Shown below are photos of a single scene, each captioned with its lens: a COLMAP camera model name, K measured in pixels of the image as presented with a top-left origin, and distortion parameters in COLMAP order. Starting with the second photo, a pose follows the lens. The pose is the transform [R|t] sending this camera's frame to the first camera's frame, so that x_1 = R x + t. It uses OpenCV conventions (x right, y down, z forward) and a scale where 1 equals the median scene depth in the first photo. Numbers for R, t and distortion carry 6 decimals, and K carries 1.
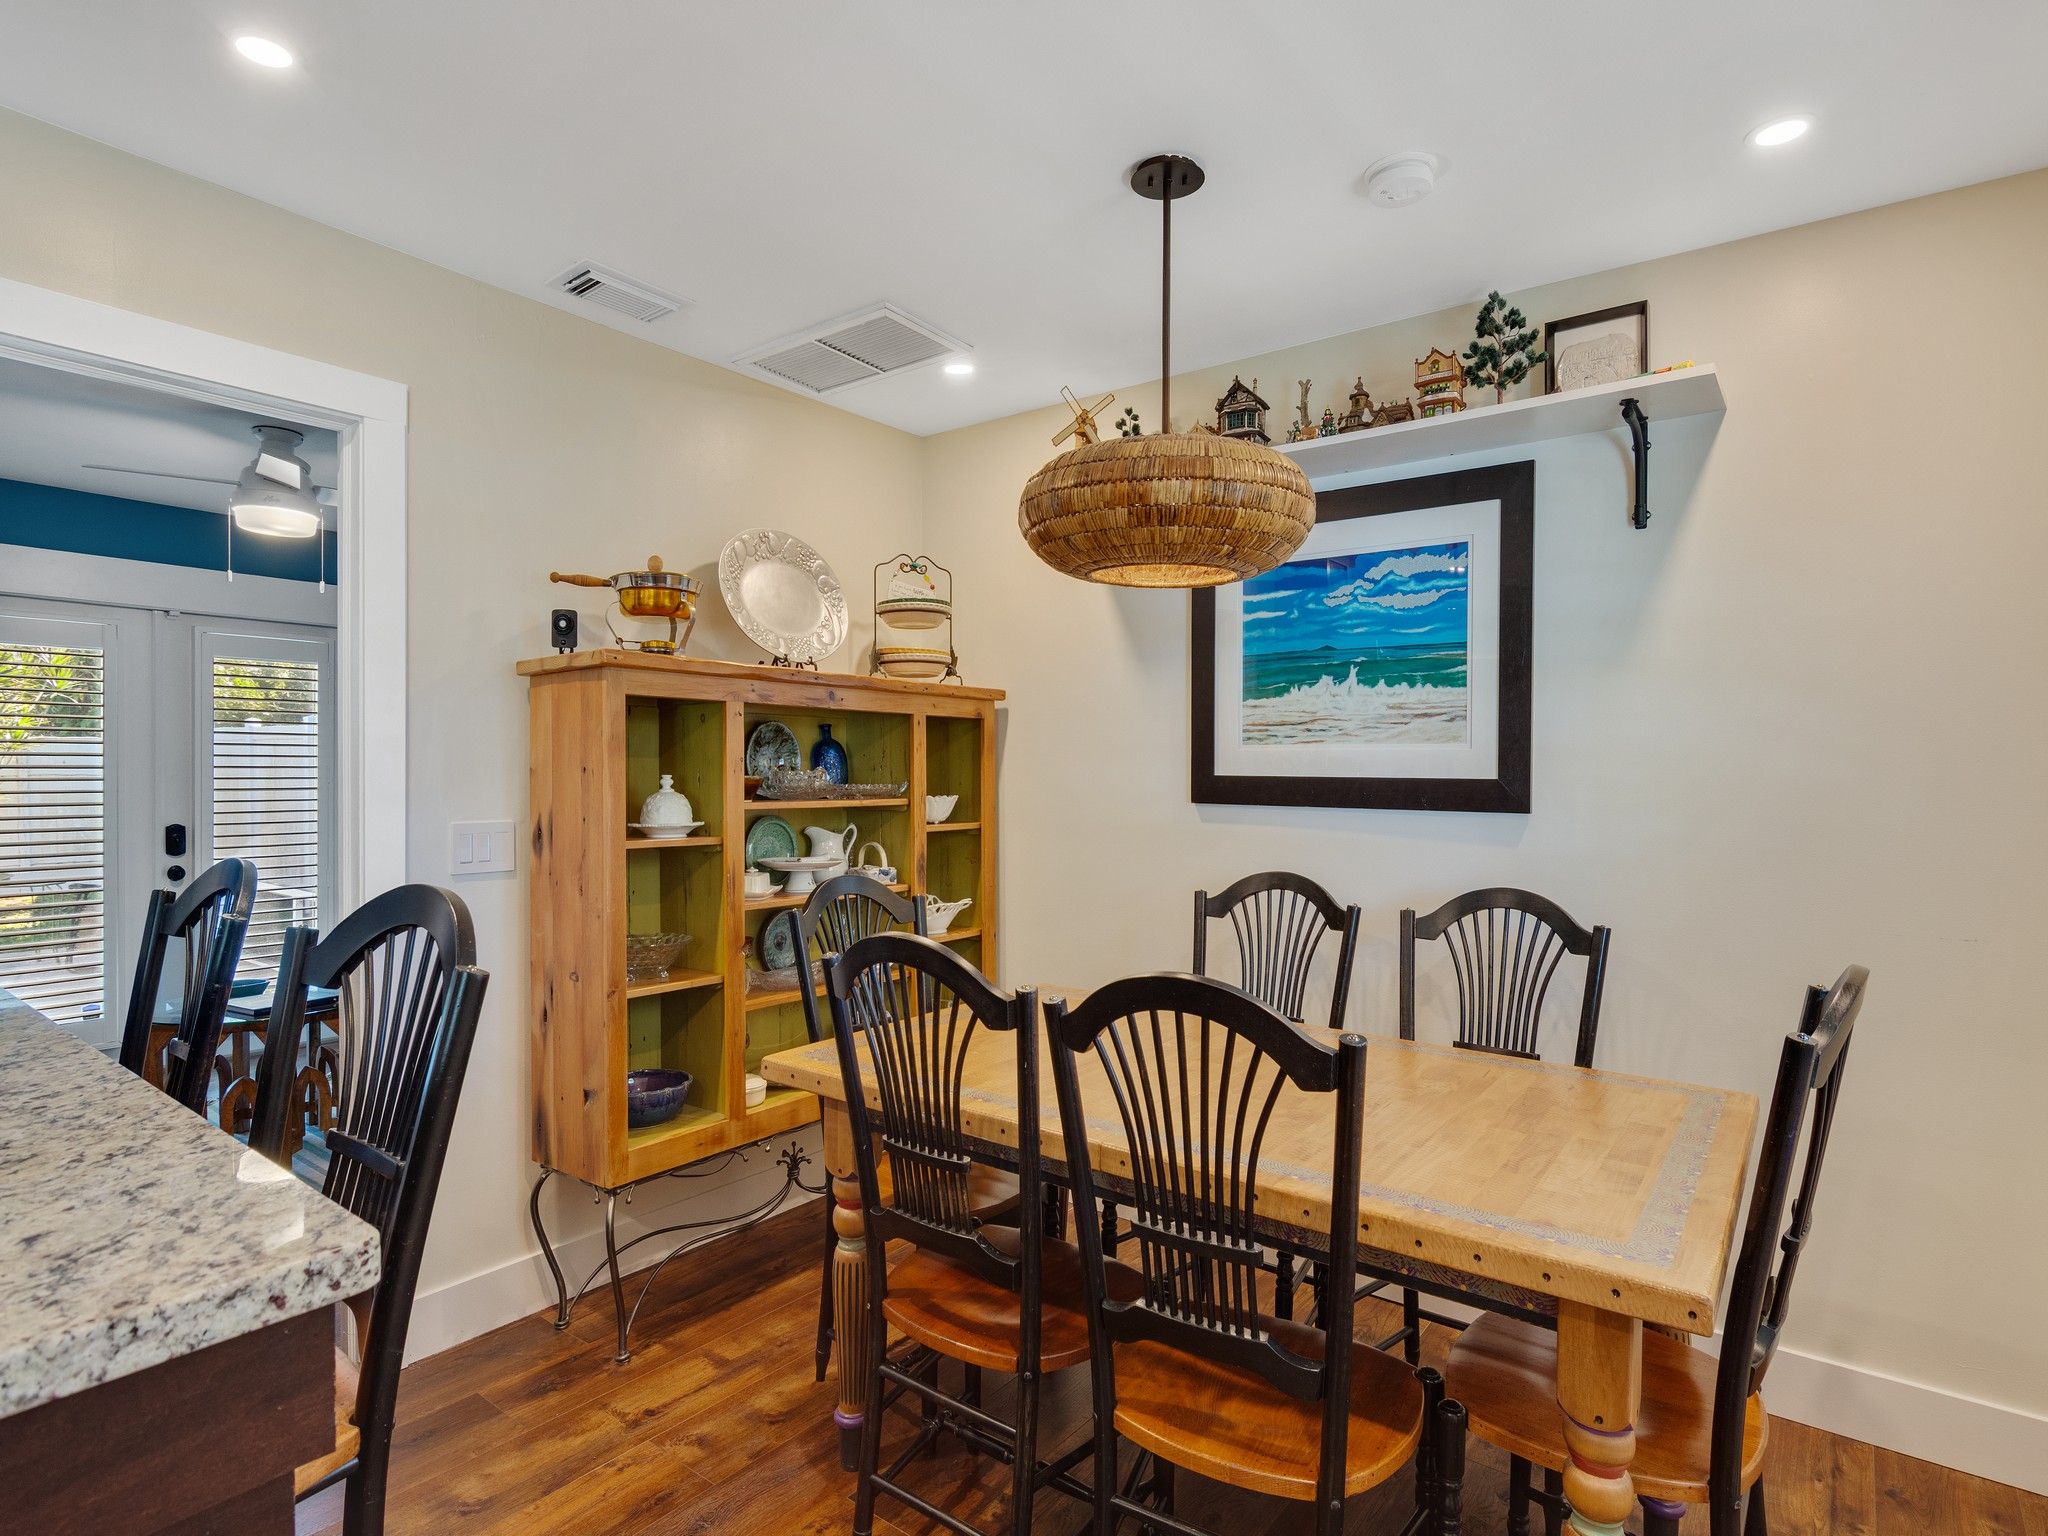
lens RADIAL K [[1092.3, 0, 1031.5], [0, 1092.3, 784.4], [0, 0, 1]] dist [-0.000814, -0.000521]
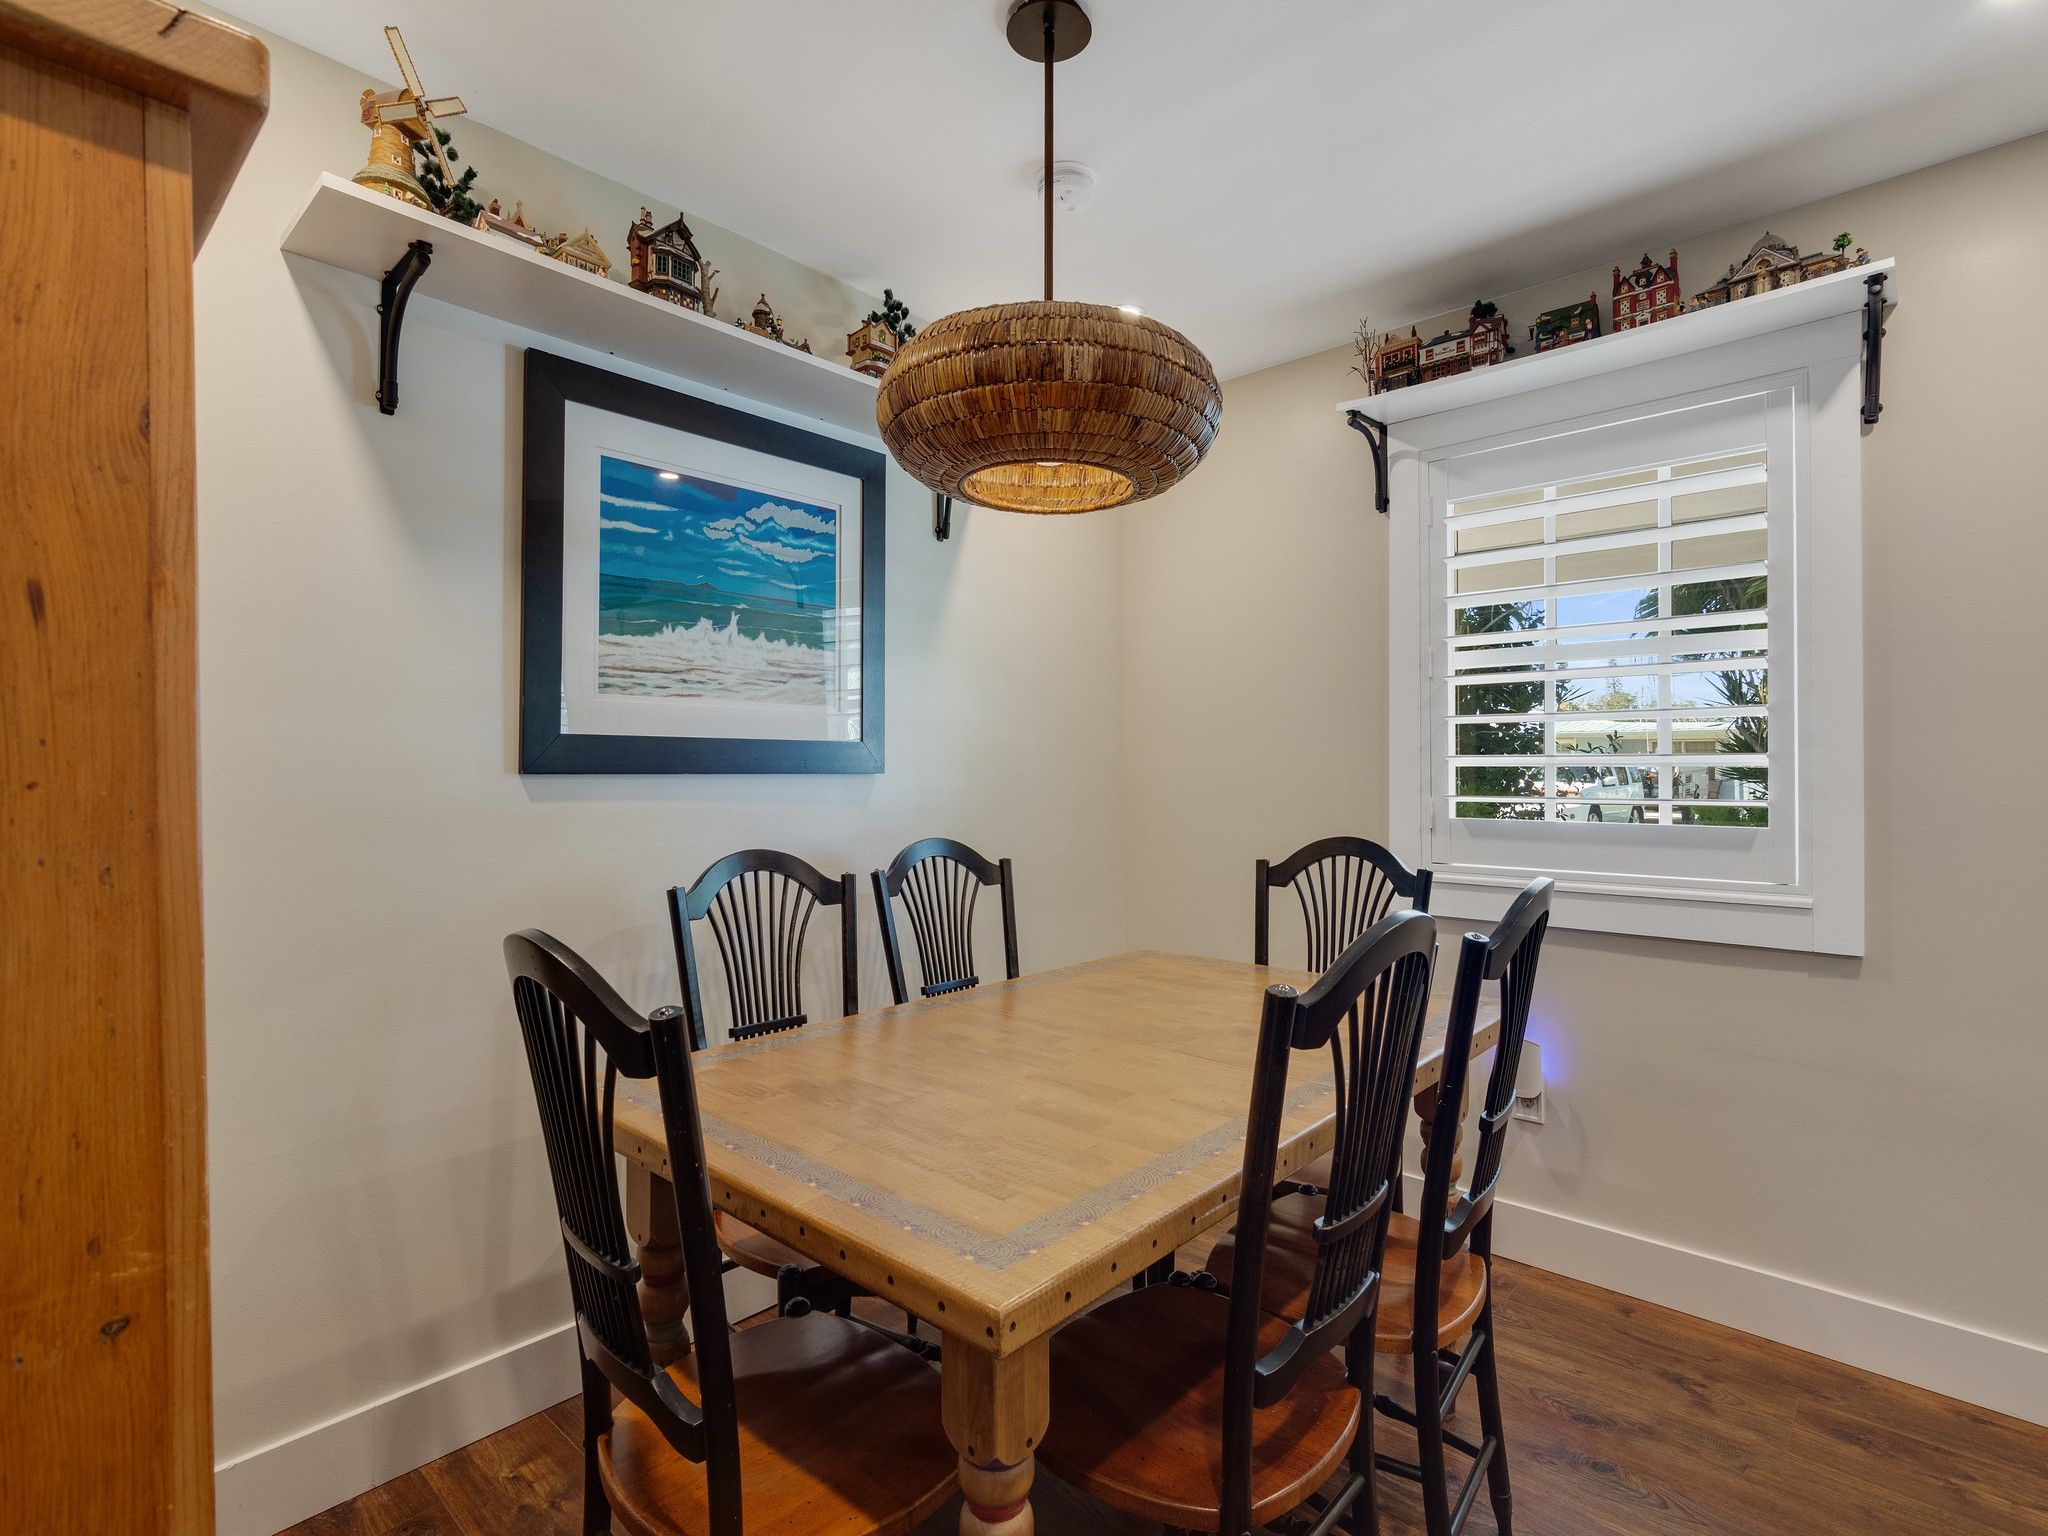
lens RADIAL K [[990.7, 0, 1019.2], [0, 990.7, 759.5], [0, 0, 1]] dist [-0.000313, -0.000277]
pose [[0.098353, 0.001471, 0.995151, -0.492910], [0.018393, 0.999825, -0.003296, 0.017466], [-0.994982, 0.018628, 0.098308, 0.717424]]
